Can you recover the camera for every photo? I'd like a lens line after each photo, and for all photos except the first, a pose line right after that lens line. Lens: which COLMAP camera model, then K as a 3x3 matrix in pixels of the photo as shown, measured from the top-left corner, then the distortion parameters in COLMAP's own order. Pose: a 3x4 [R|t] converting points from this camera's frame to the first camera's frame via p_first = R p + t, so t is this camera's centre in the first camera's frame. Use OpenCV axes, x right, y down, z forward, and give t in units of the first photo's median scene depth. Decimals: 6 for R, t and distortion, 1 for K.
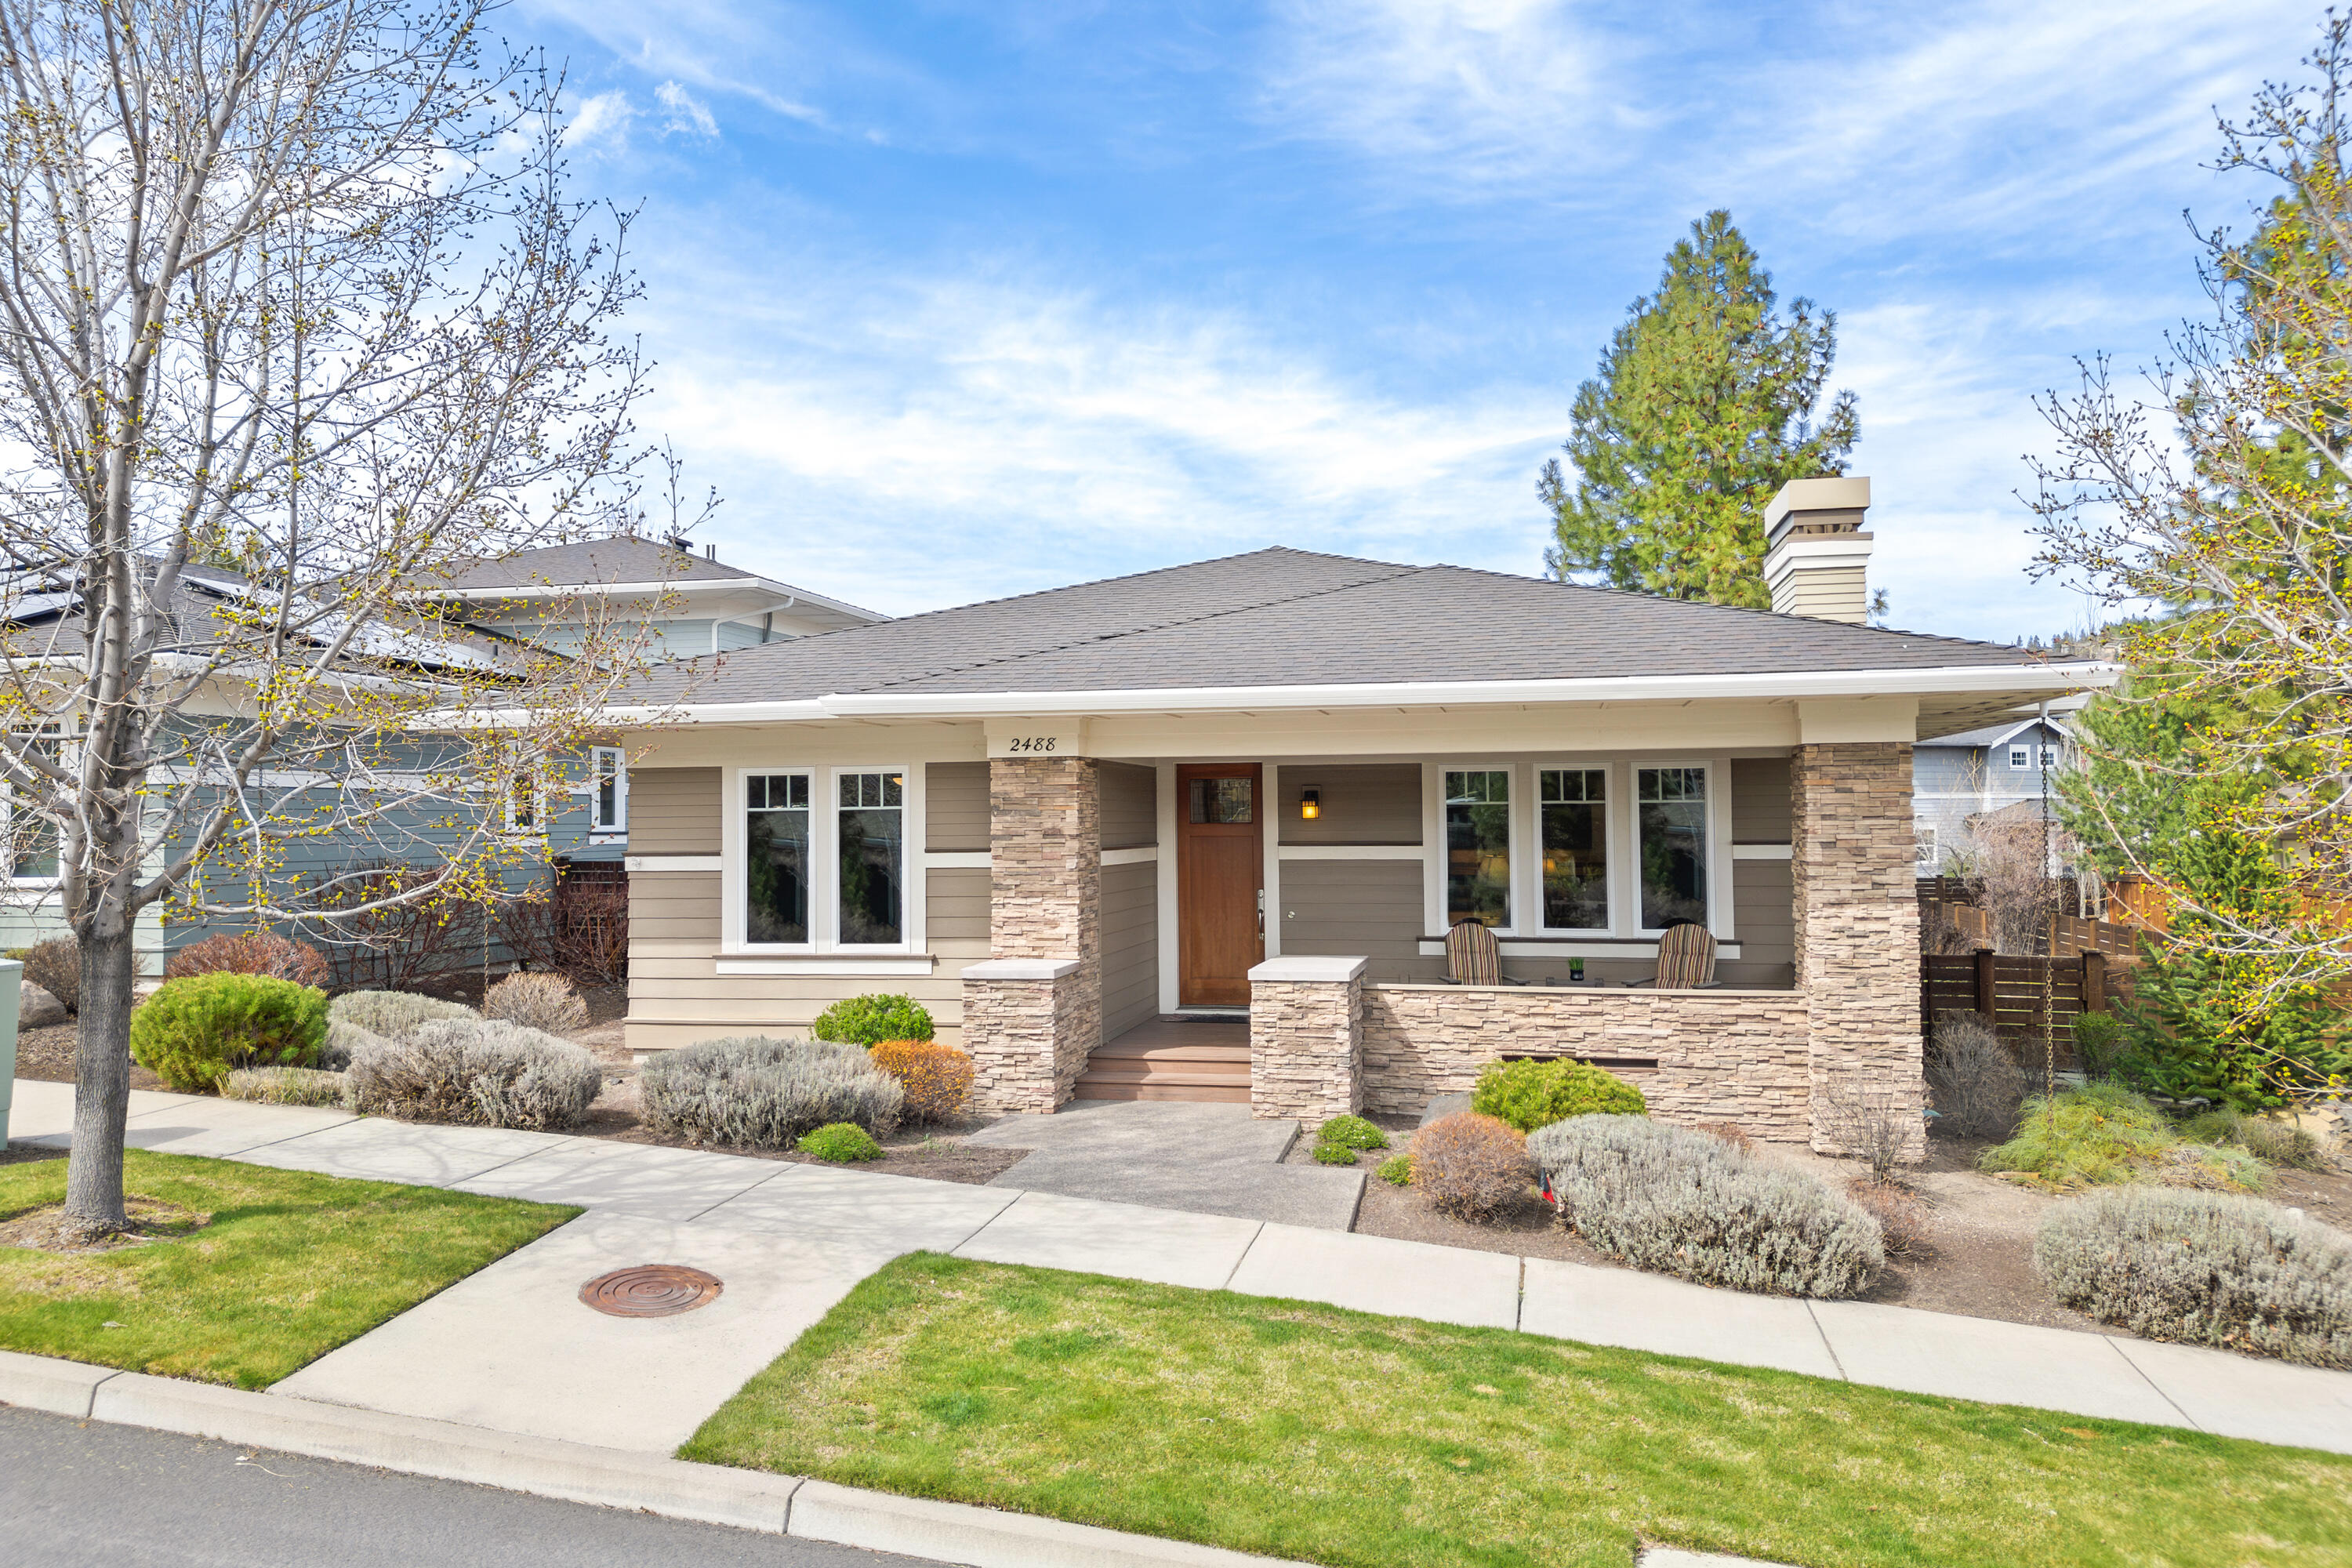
lens RADIAL K [[1682.8, 0, 1154.6], [0, 1682.8, 787.7], [0, 0, 1]] dist [0.027340, -0.026884]
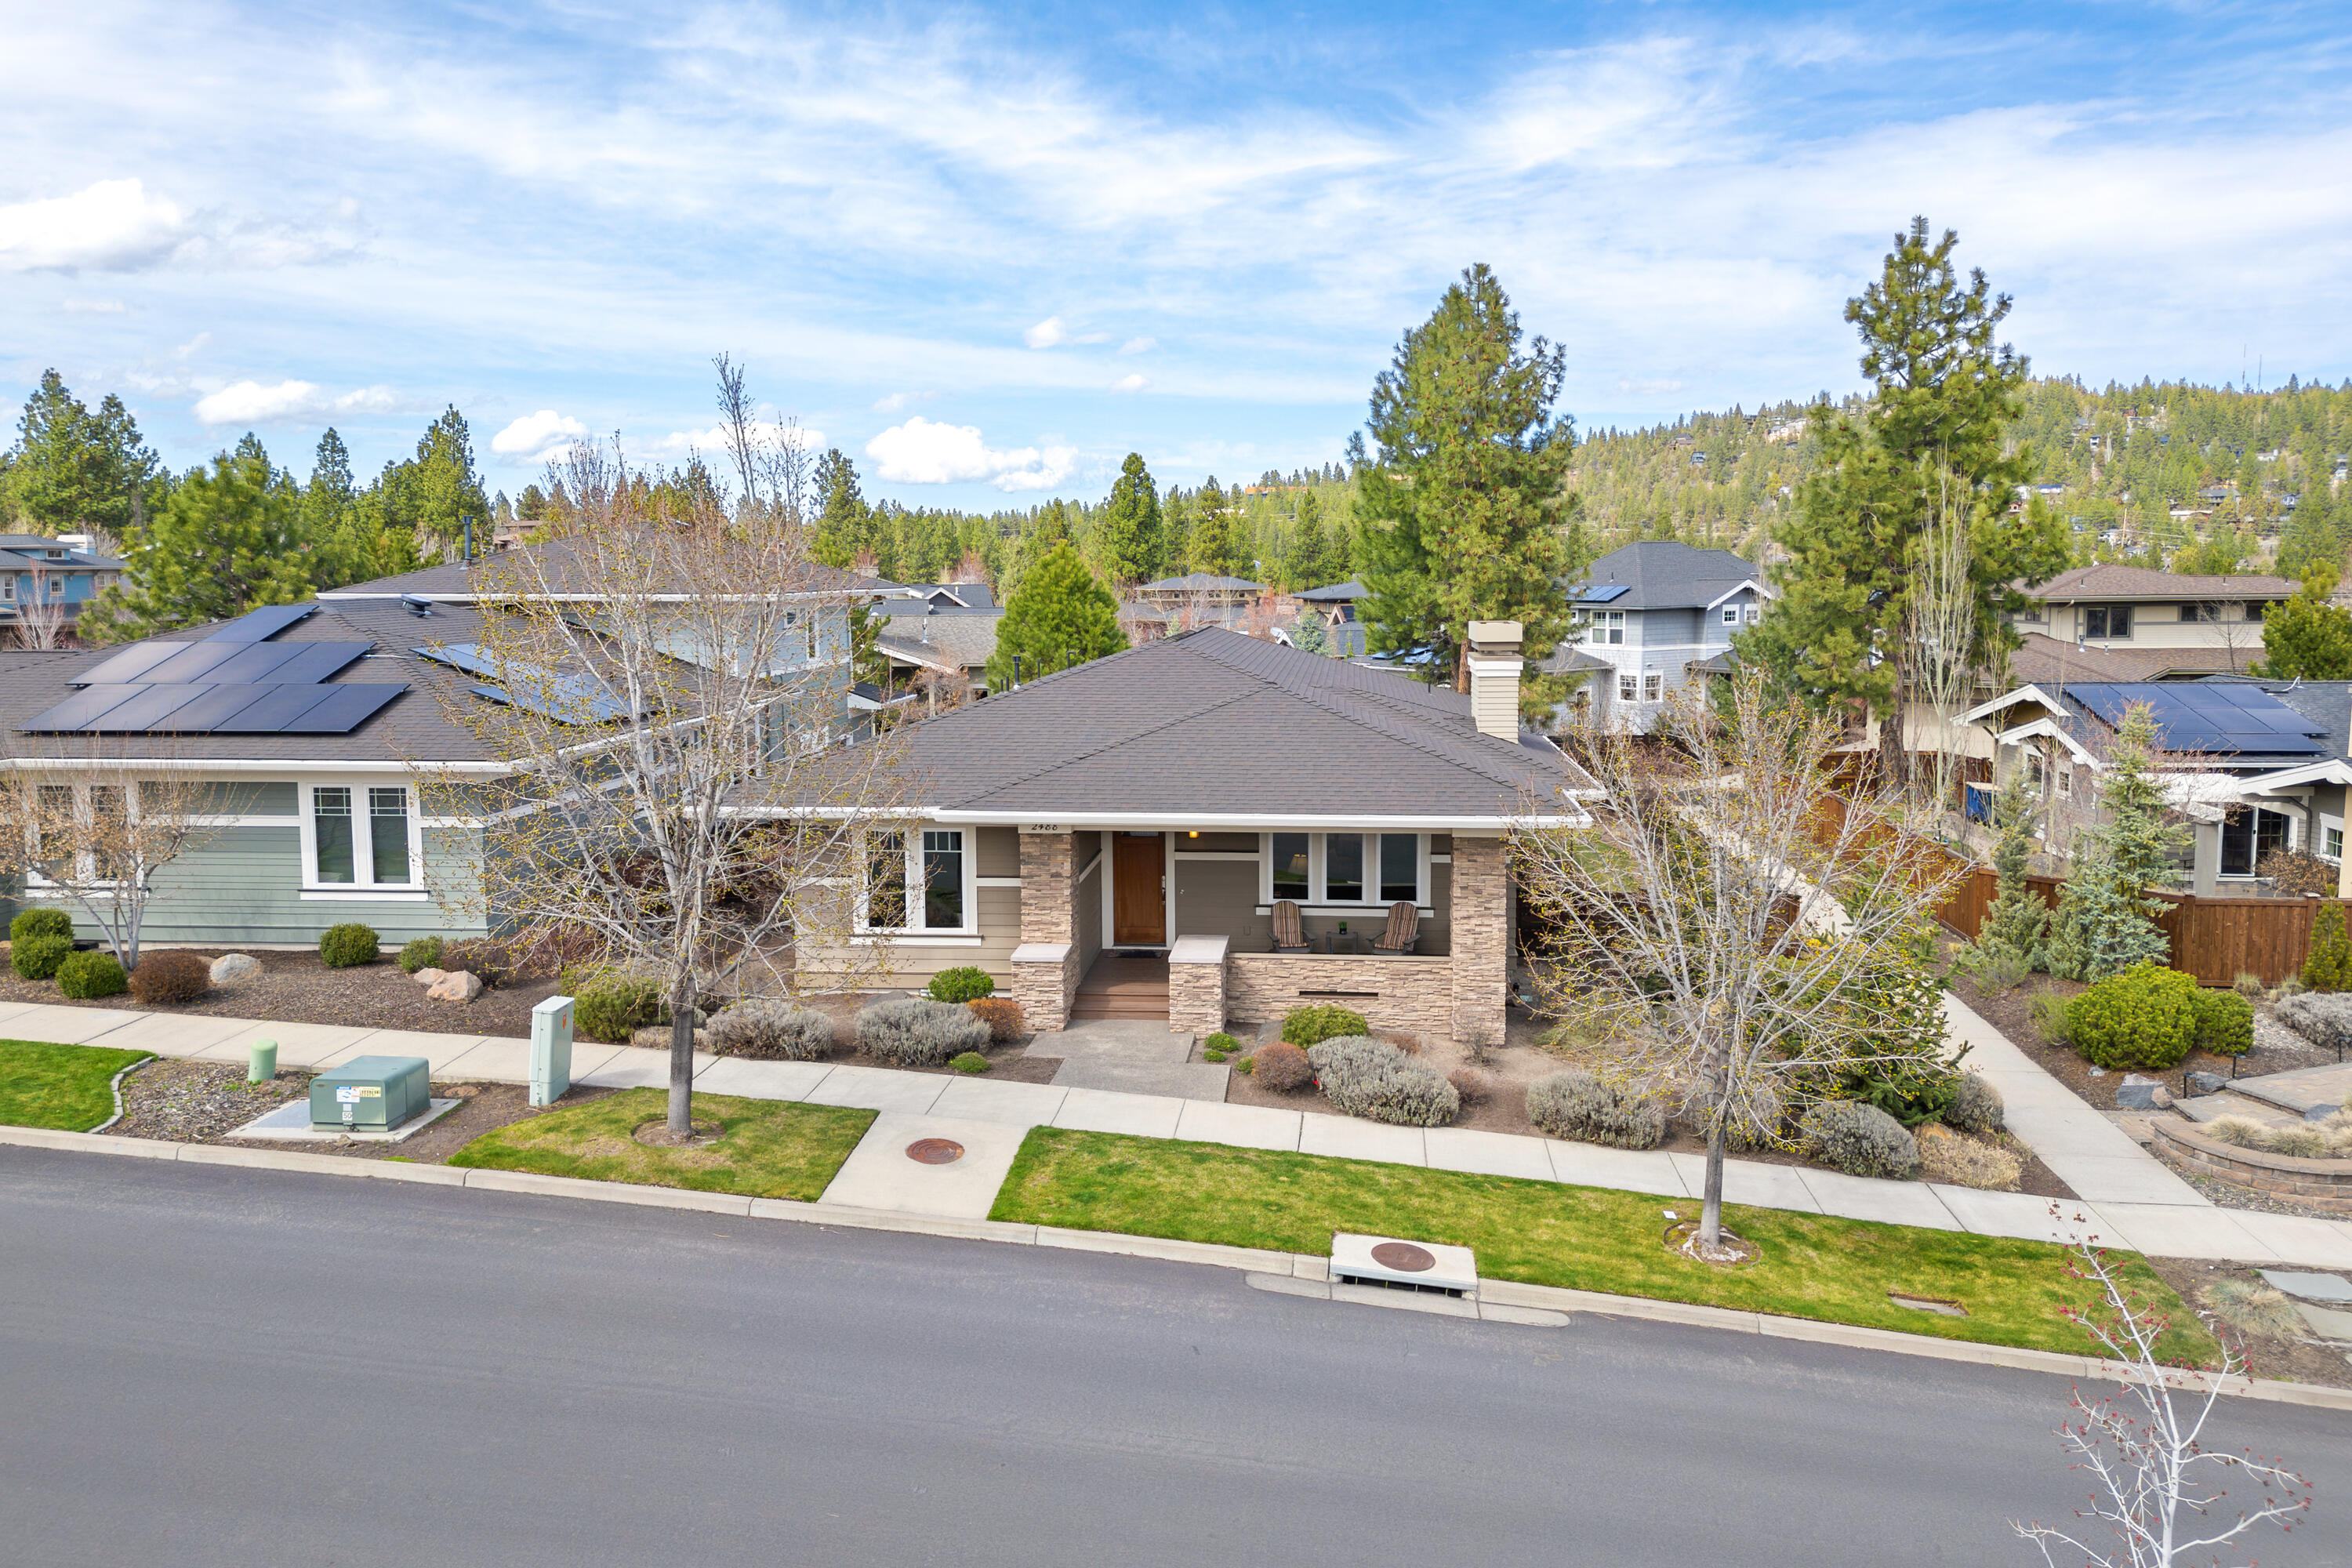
lens RADIAL K [[1682.8, 0, 1186.7], [0, 1682.8, 777.8], [0, 0, 1]] dist [0.027340, -0.026884]
pose [[0.992895, -0.016626, 0.117826, -0.159959], [-0.000863, 0.989159, 0.146846, -0.411989], [-0.118990, -0.145904, 0.982117, -0.932507]]
